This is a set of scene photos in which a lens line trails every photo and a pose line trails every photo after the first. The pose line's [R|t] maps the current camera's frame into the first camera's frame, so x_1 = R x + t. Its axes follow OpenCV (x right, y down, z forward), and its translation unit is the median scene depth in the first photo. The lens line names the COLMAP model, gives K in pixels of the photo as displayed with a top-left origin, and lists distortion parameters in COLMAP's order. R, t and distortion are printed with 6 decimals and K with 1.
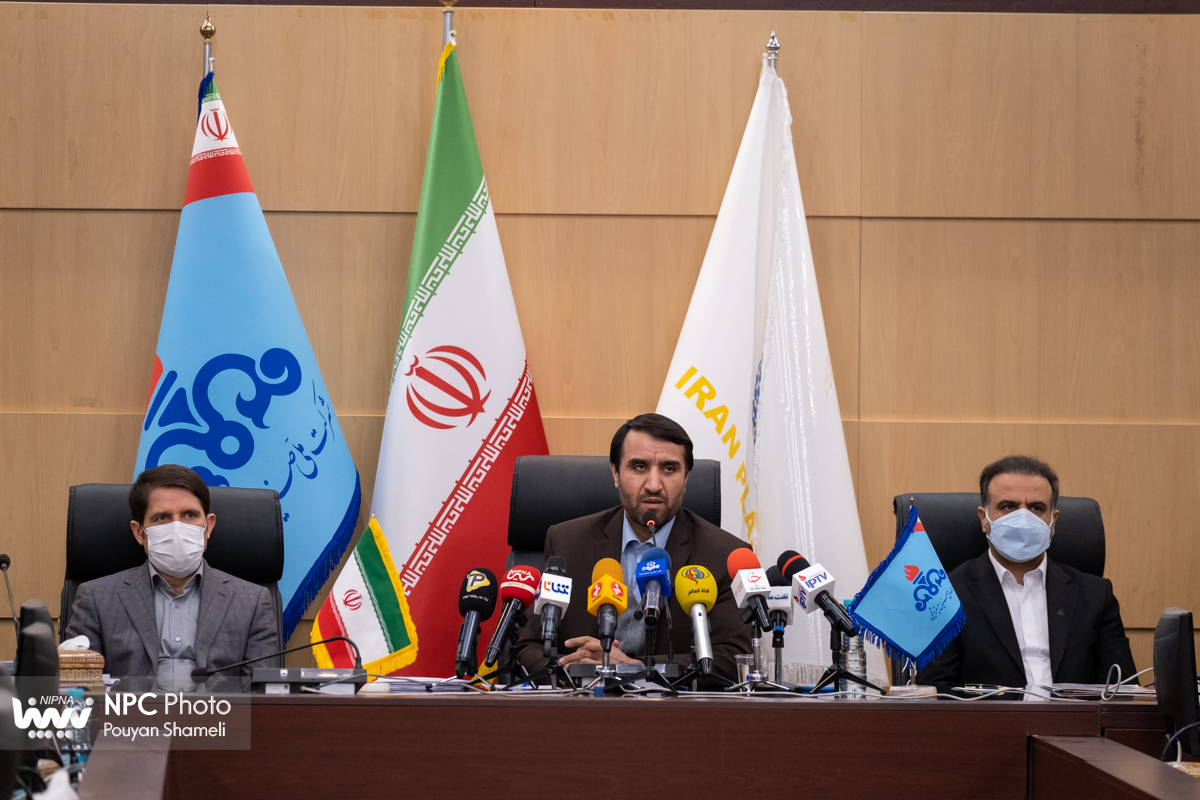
lens RADIAL K [[7331.7, 0, 600.0], [0, 7331.7, 400.0], [0, 0, 1]] dist [0.486199, -18.221842]
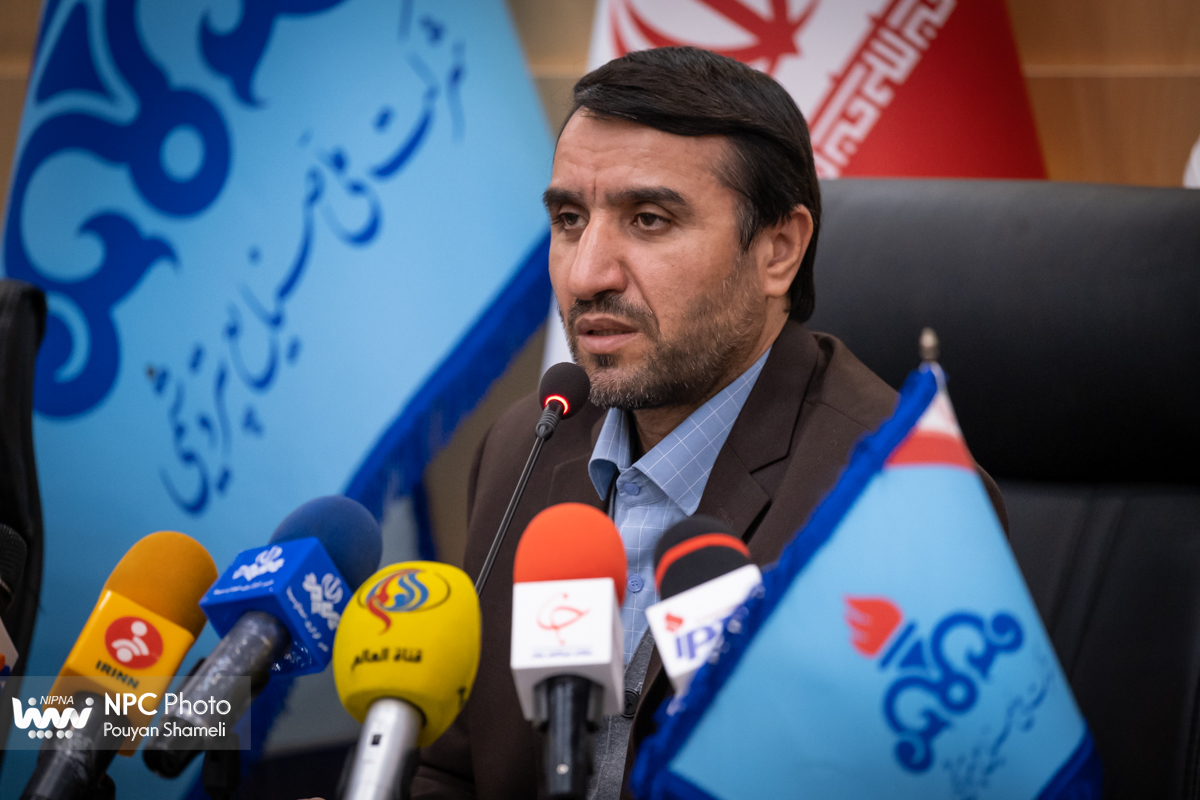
lens RADIAL K [[7331.7, 0, 600.0], [0, 7331.7, 400.0], [0, 0, 1]] dist [0.486199, -18.221842]
pose [[0.897911, 0.009988, -0.440063, 0.140236], [0.005797, 0.999388, 0.034510, 0.006396], [0.440138, -0.033538, 0.897303, 0.729690]]
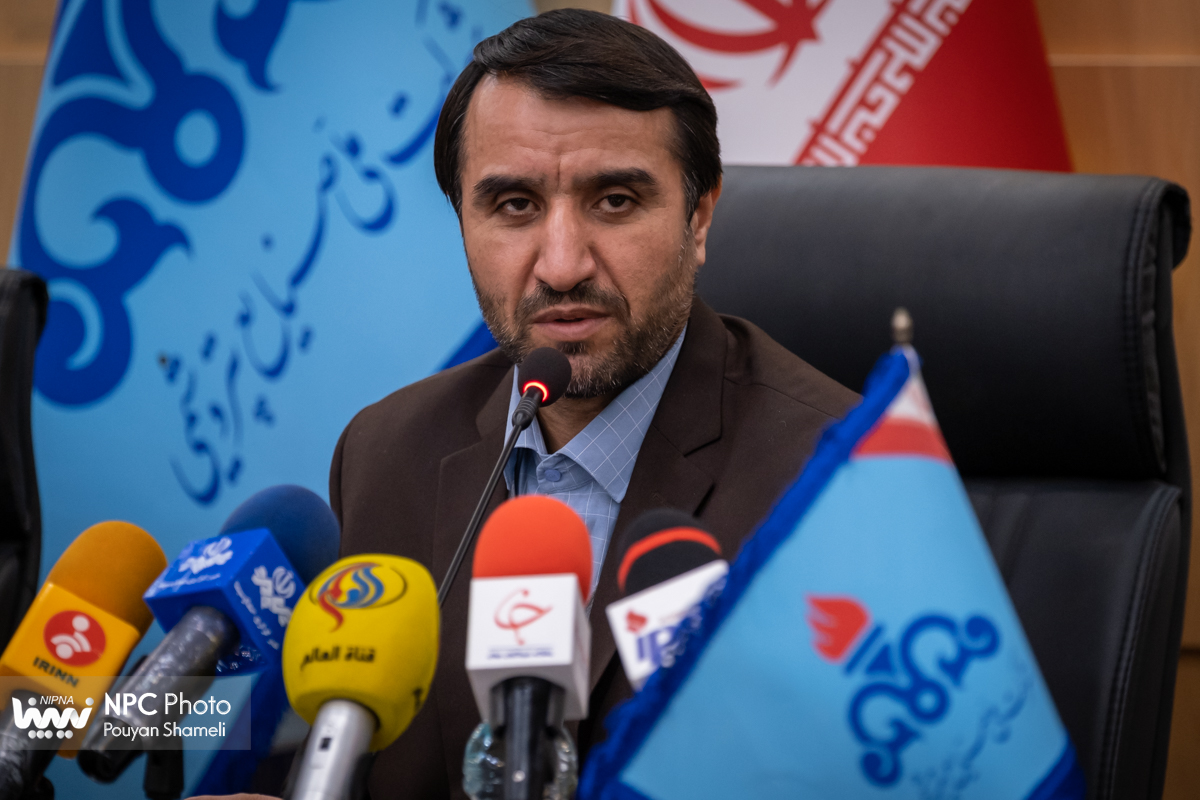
lens RADIAL K [[6791.5, 0, 600.0], [0, 6791.5, 400.0], [0, 0, 1]] dist [0.334210, 0.714768]
pose [[0.889842, 0.016111, -0.455984, 0.130037], [-0.000733, 0.999426, 0.033882, 0.008250], [0.456268, -0.029816, 0.889343, 0.762884]]
